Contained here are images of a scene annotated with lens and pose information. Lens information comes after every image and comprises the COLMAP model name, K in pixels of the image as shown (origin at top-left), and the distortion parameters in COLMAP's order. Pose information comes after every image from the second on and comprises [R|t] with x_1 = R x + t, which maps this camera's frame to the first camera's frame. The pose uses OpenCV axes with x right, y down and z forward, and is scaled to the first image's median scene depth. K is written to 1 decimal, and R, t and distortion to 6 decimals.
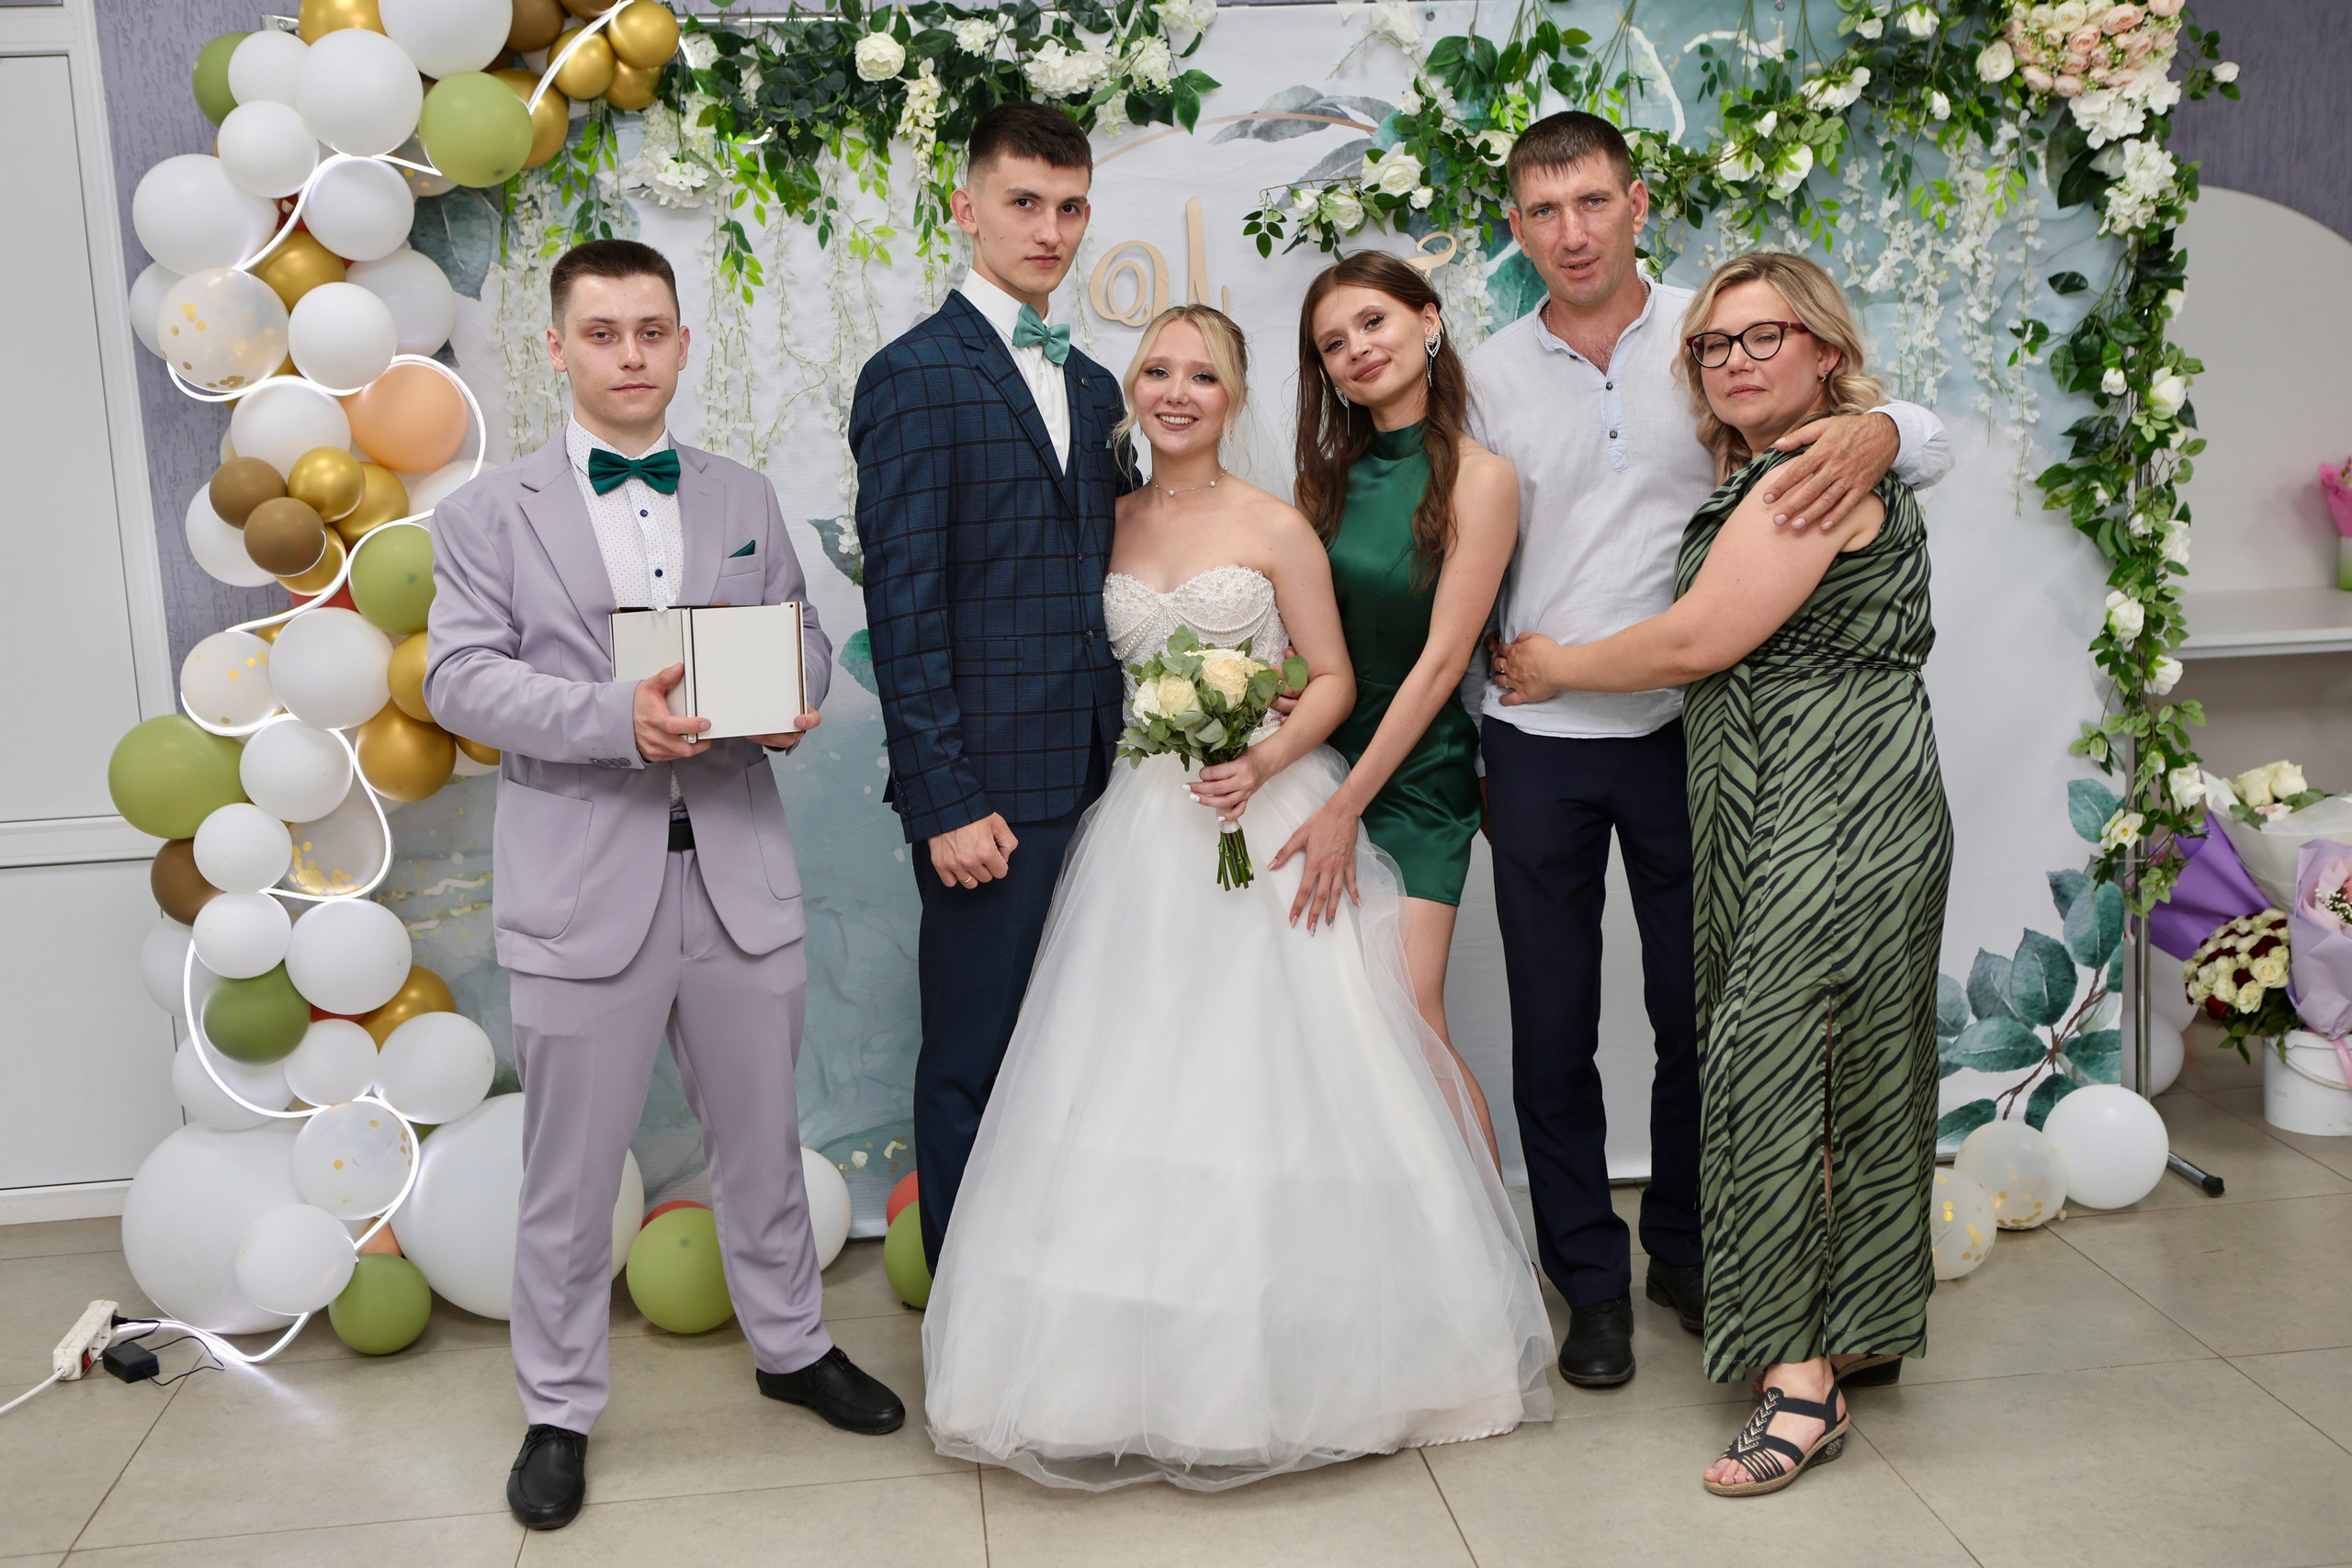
lens RADIAL K [[2579.5, 0, 1185.8], [0, 2579.5, 779.9], [0, 0, 1]] dist [-0.064496, 0.130226]
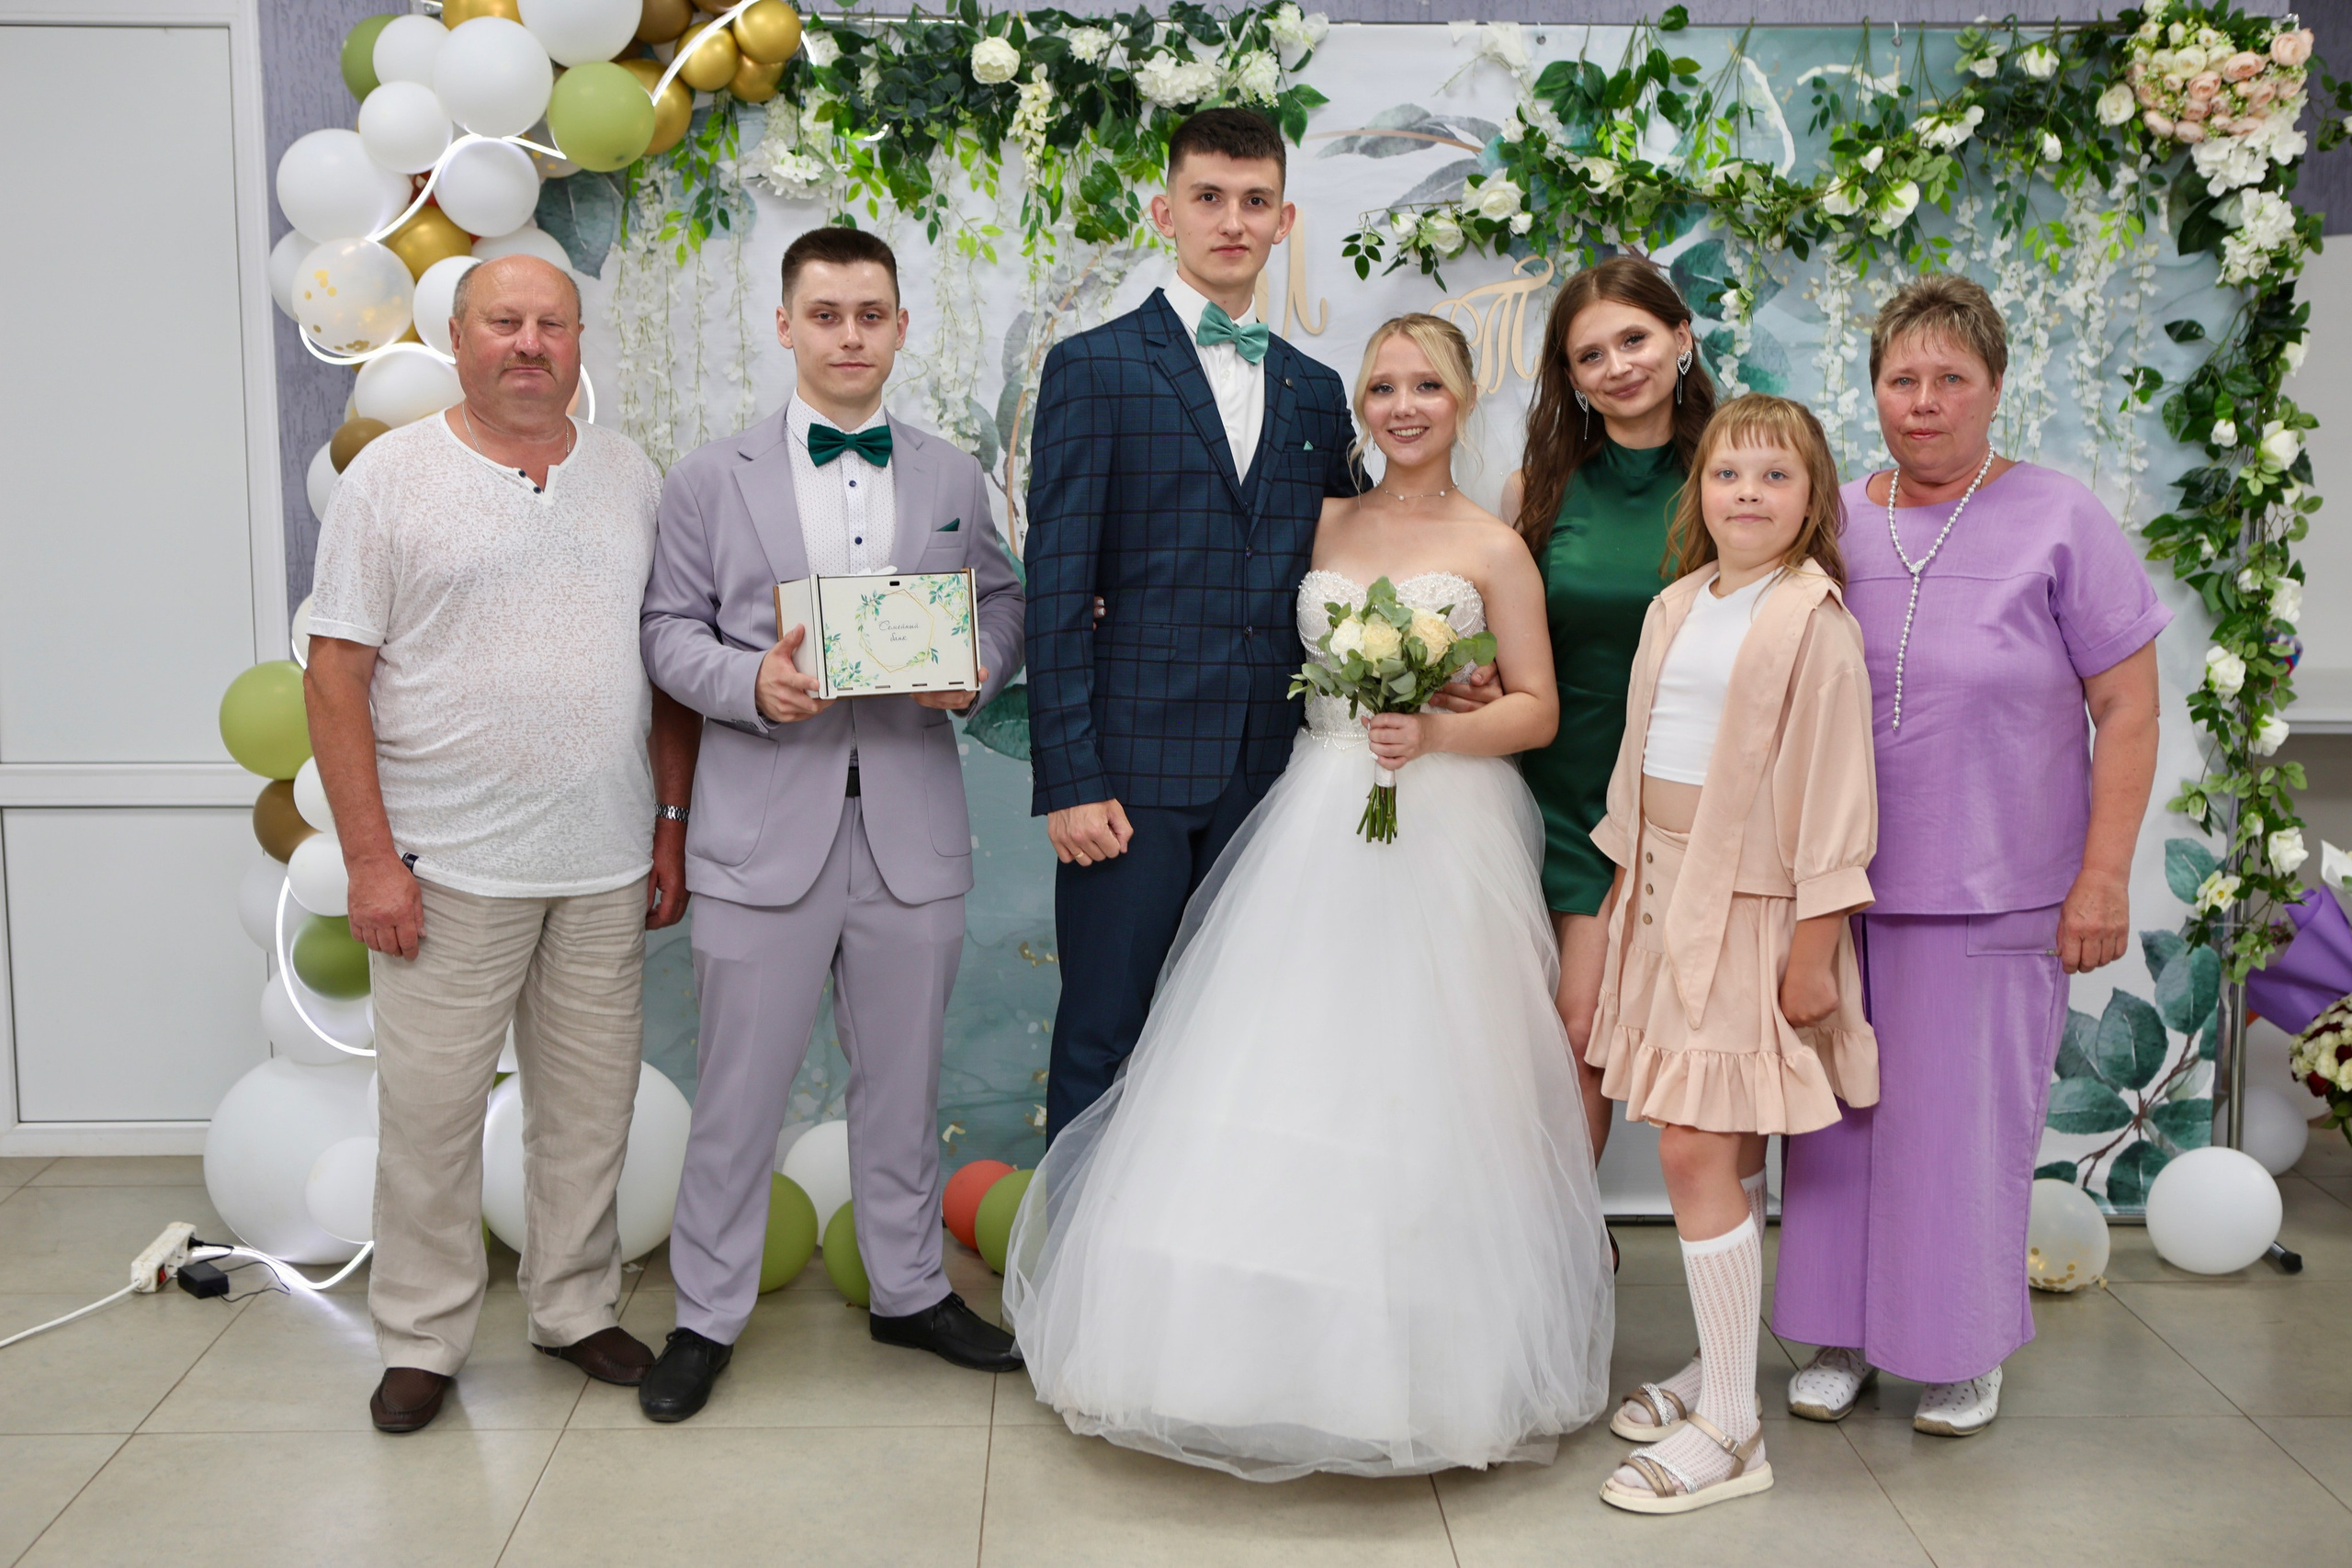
lens RADIAL K [[2876.9, 0, 1180.7], [0, 2876.9, 775.6], [0, 0, 1]] dist [-0.032859, 0.083247]
pose [[0.995088, 0.056903, -0.081001, 0.061908], [-0.058878, 0.998018, -0.022204, 0.024179], [0.079577, 0.026864, 0.996467, -0.127326]]
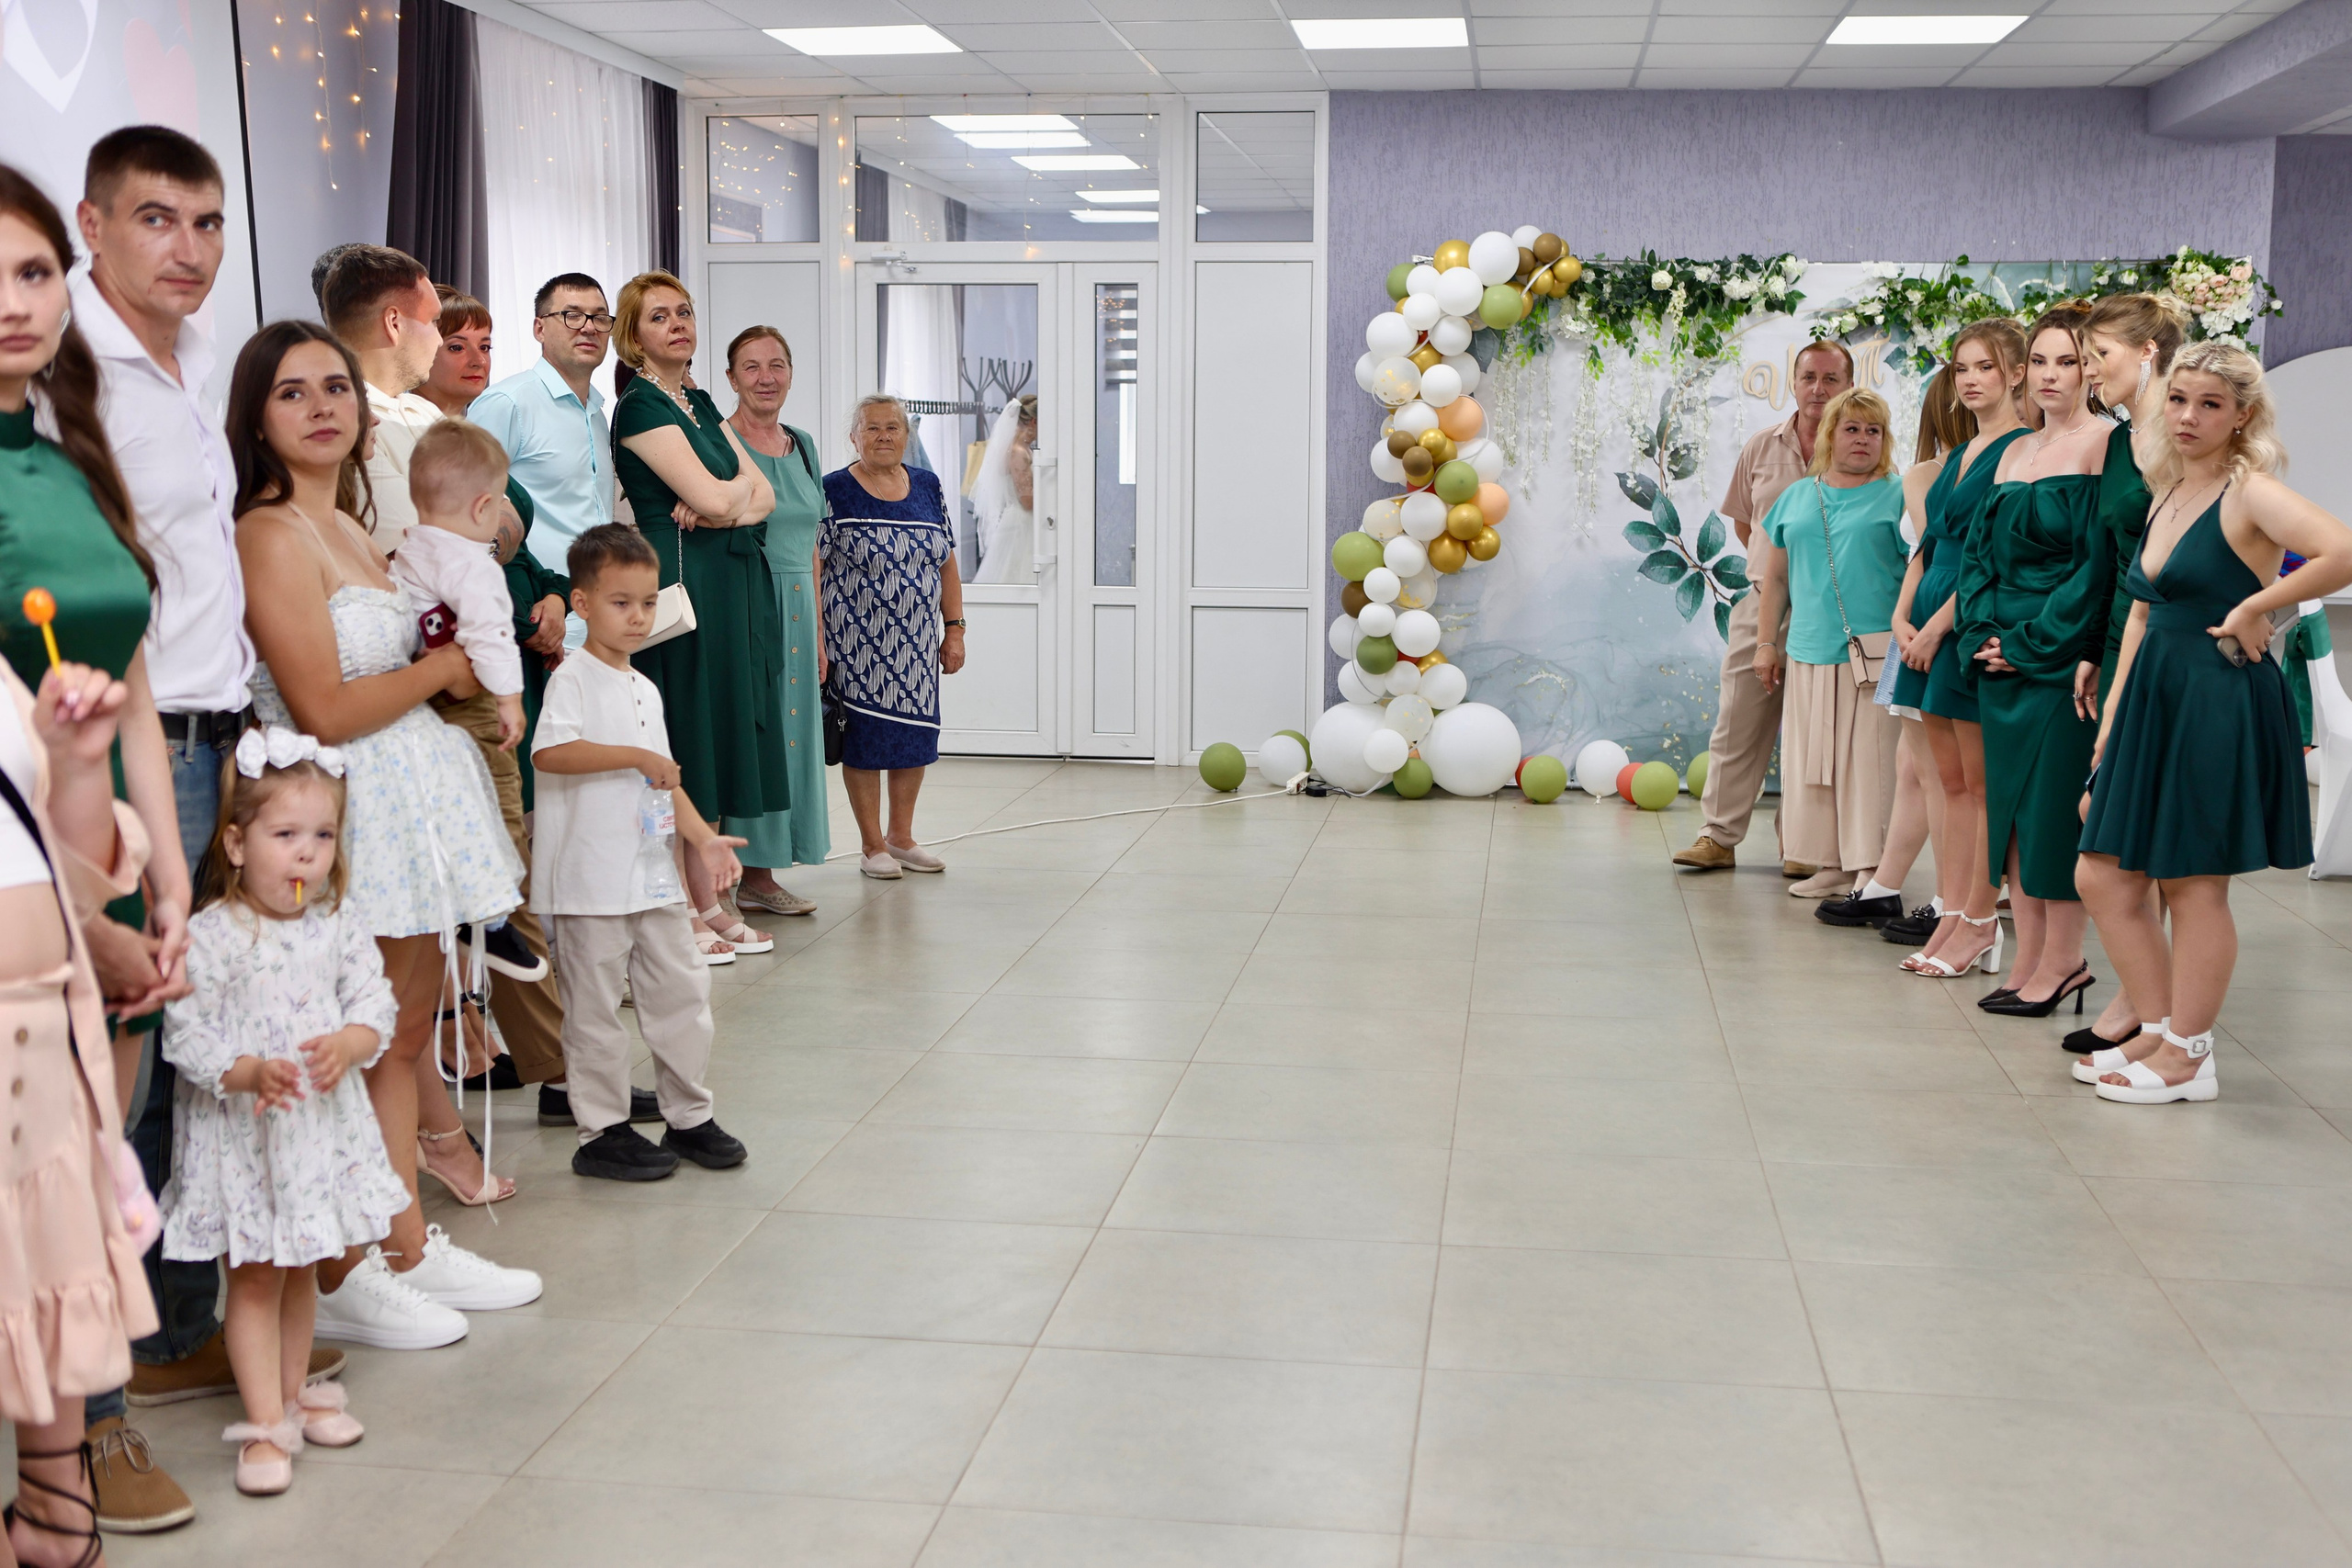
lens RADIAL K [[2579.5, 0, 1185.8], [0, 2579.5, 779.9], [0, 0, 1]] dist [-0.064496, 0.130226]
pose [[0.967141, 0.079679, -0.241432, 0.065041], [-0.086611, 0.996076, -0.018218, 0.256028], [0.239033, 0.038530, 0.970247, -1.367615]]
